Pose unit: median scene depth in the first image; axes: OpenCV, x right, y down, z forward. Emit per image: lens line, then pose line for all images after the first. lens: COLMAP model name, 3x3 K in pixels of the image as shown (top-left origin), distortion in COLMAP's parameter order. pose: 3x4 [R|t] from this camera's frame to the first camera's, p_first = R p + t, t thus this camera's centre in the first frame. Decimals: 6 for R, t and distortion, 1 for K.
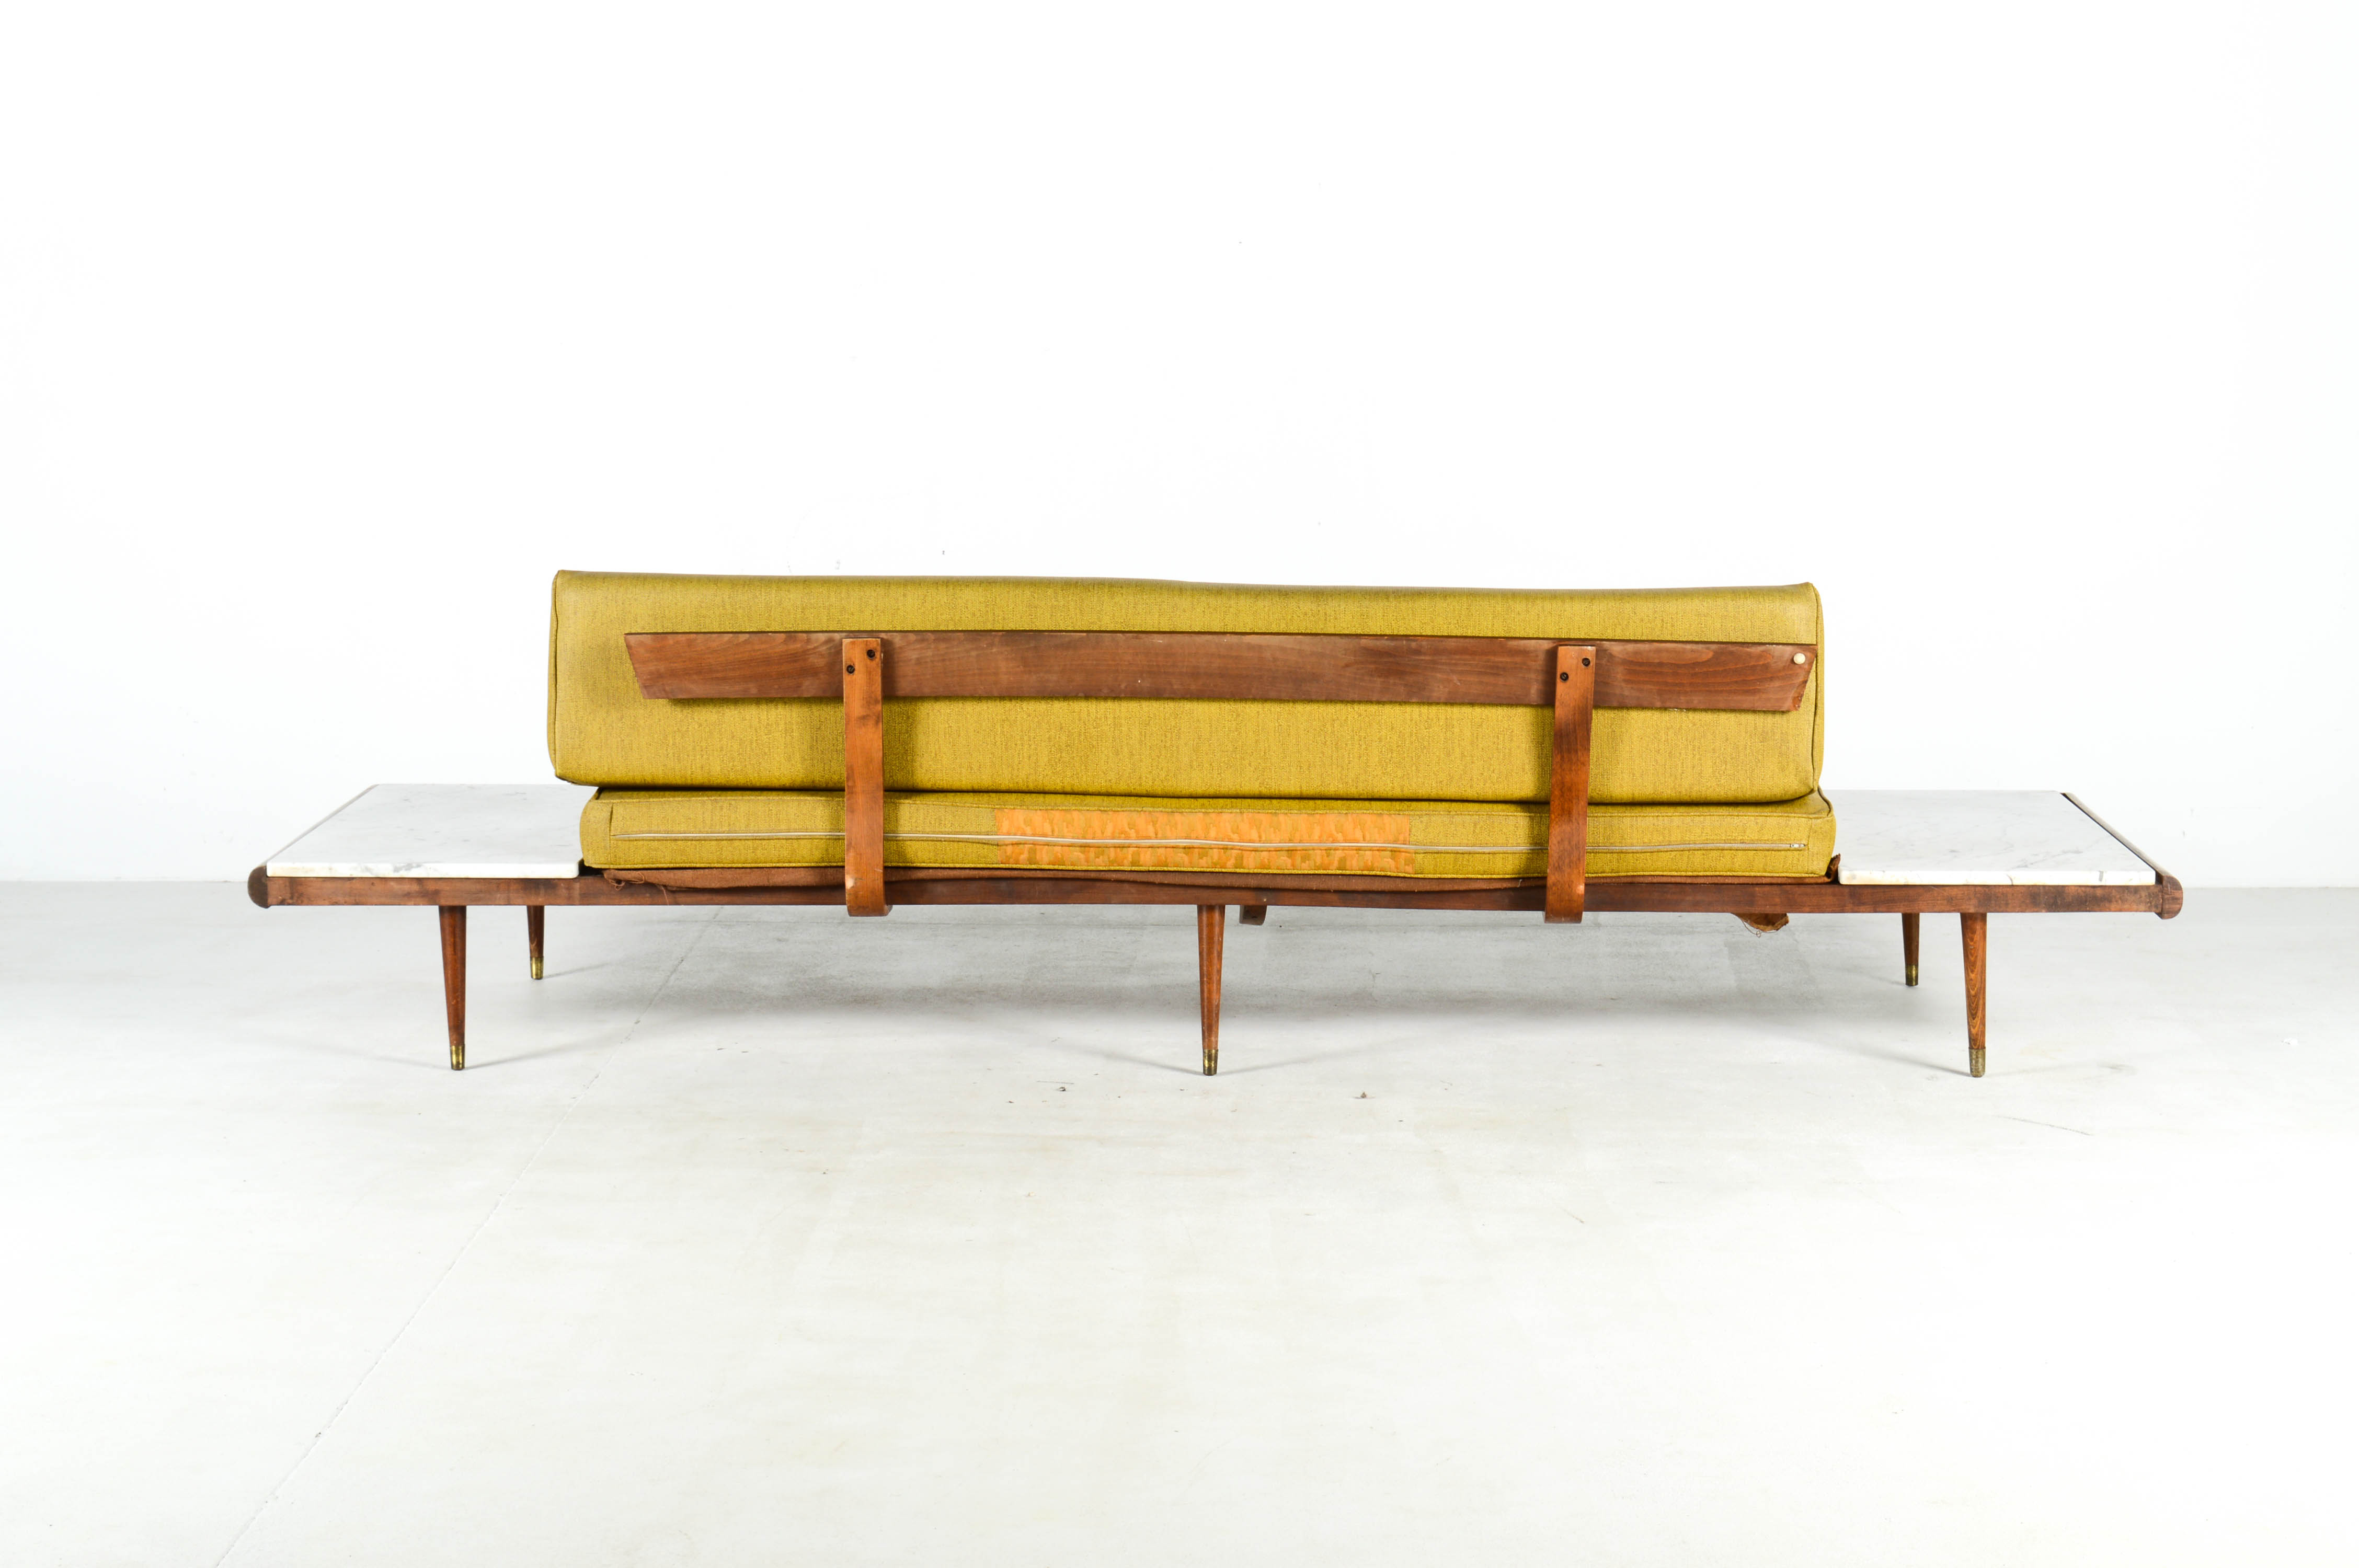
lens RADIAL K [[4126.9, 0, 1184.8], [0, 4126.9, 779.9], [0, 0, 1]] dist [-0.117986, 0.000000]
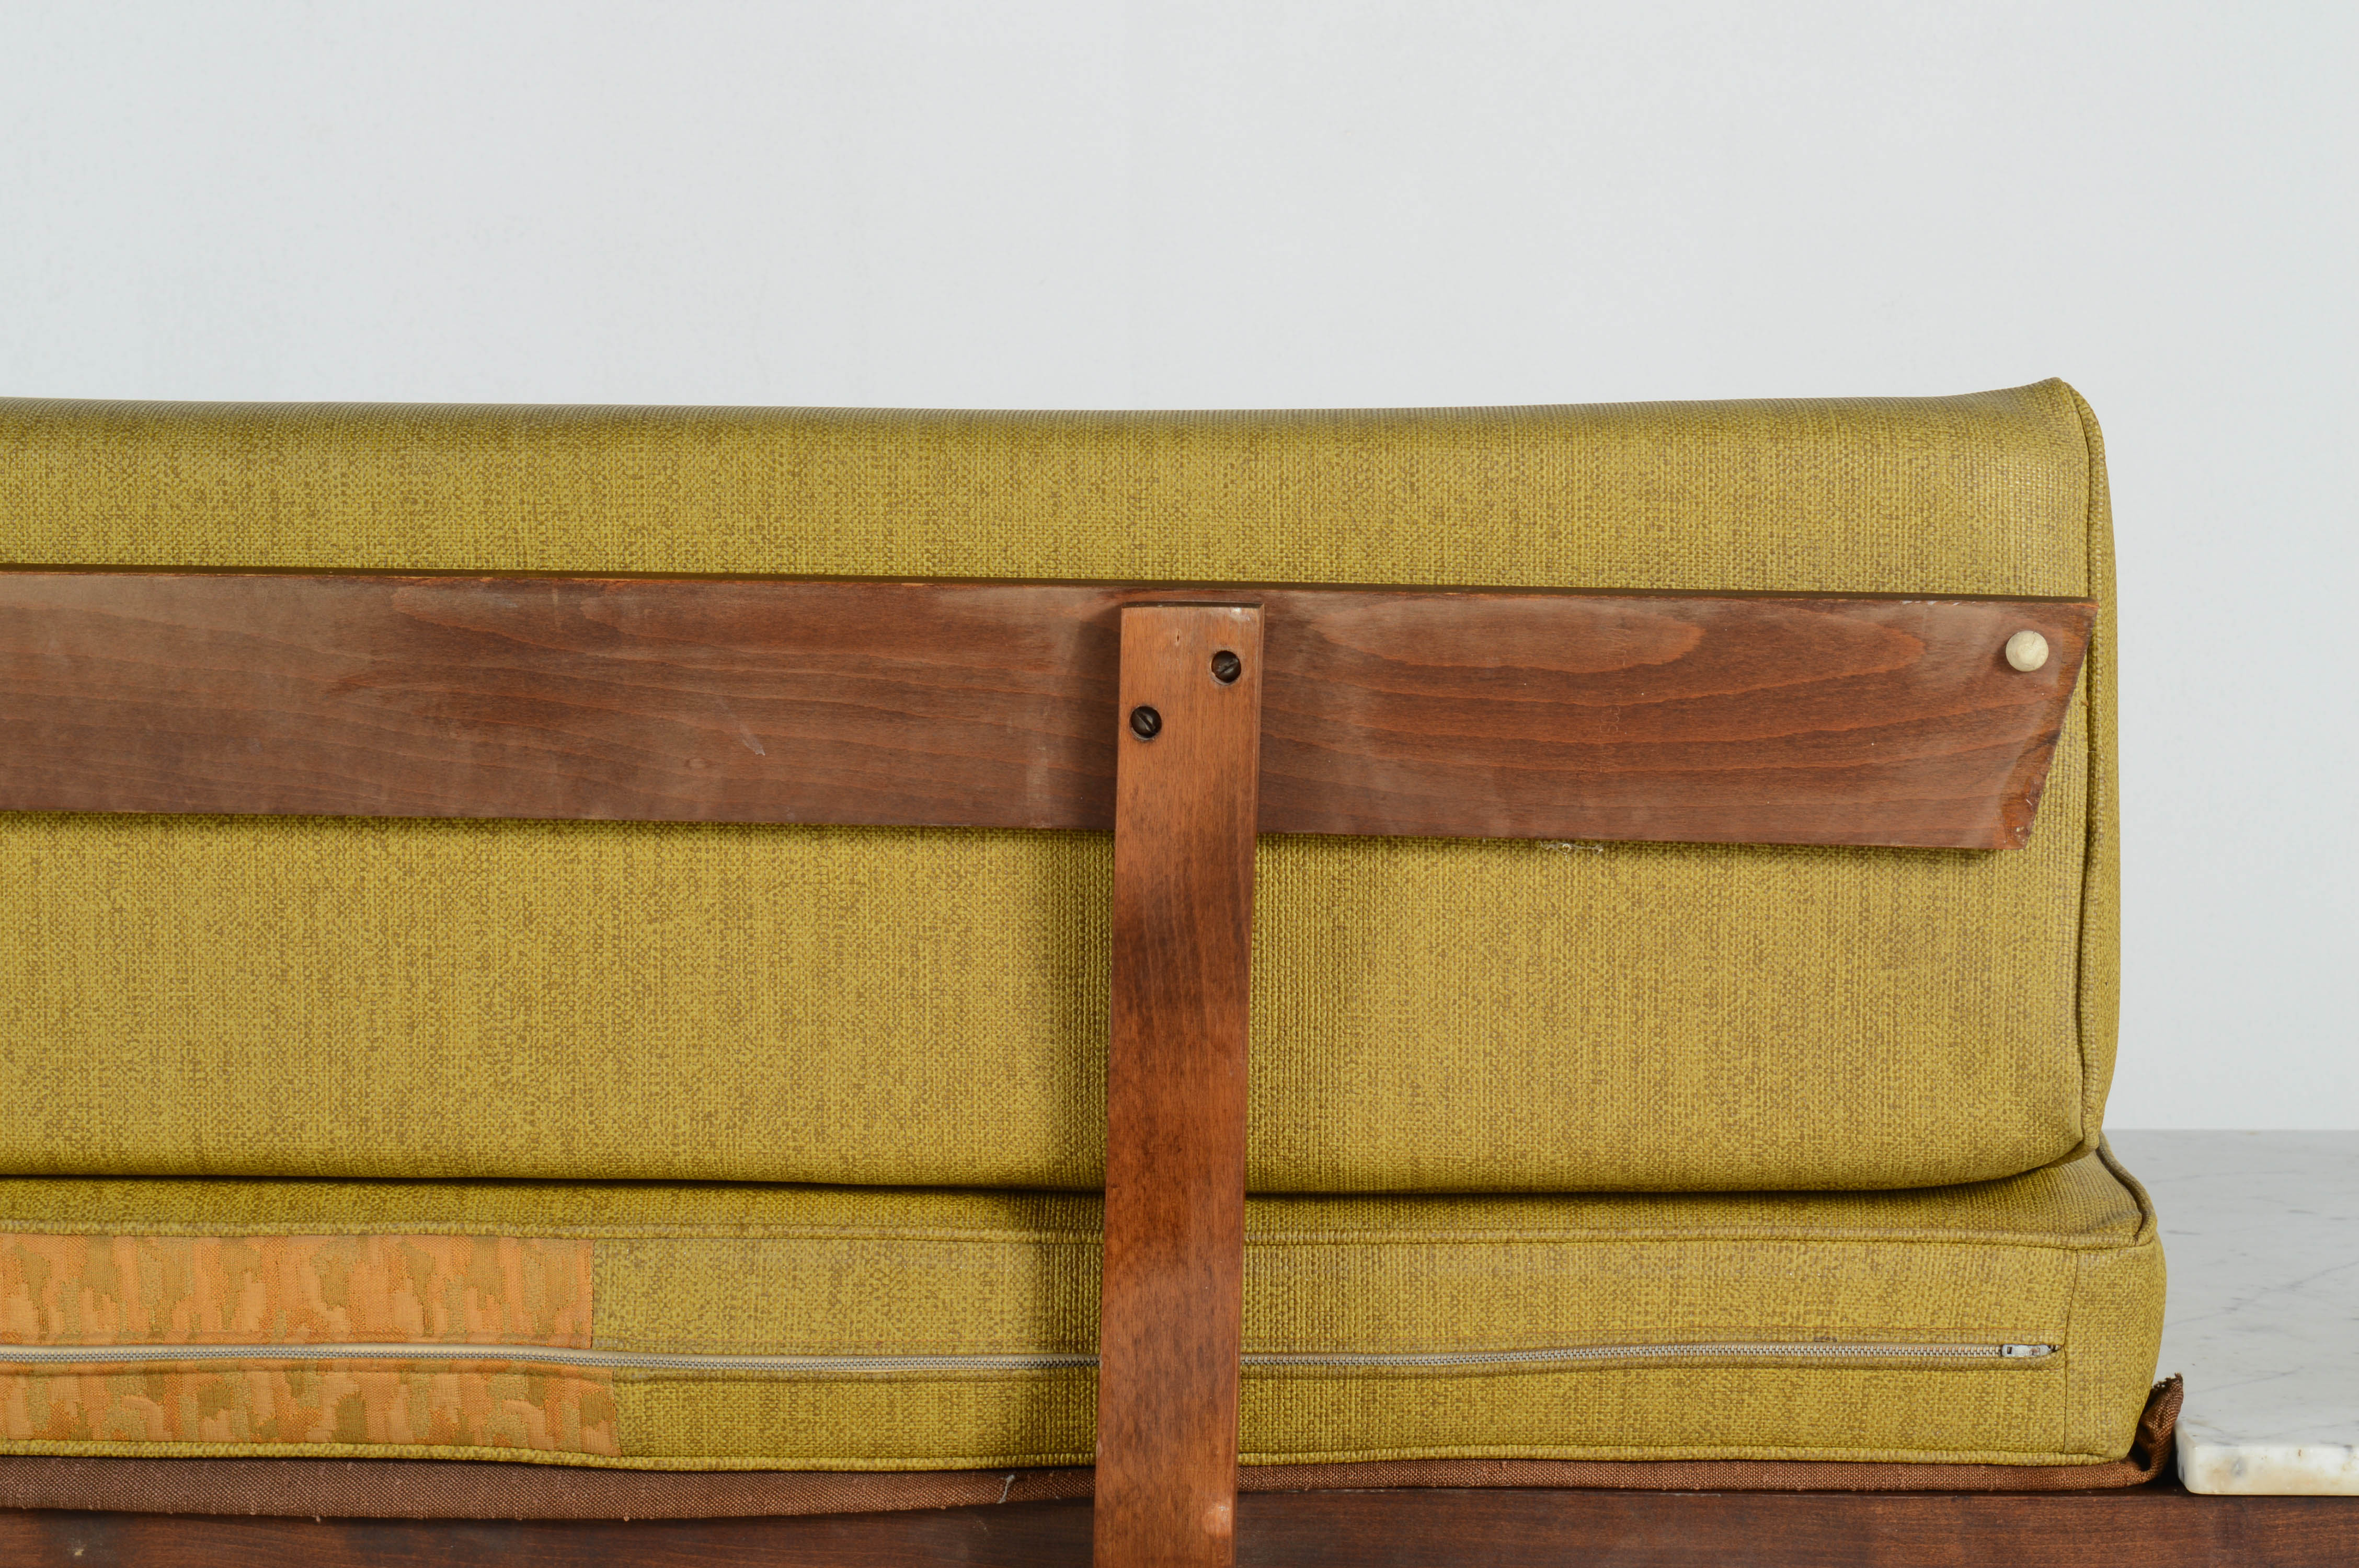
lens RADIAL K [[5744.9, 0, 1178.8], [0, 5744.9, 791.9], [0, 0, 1]] dist [0.084225, 0.000000]
pose [[0.999976, -0.001349, 0.006809, 0.090770], [0.001769, 0.998069, -0.062094, 0.002694], [-0.006712, 0.062105, 0.998047, 0.621571]]
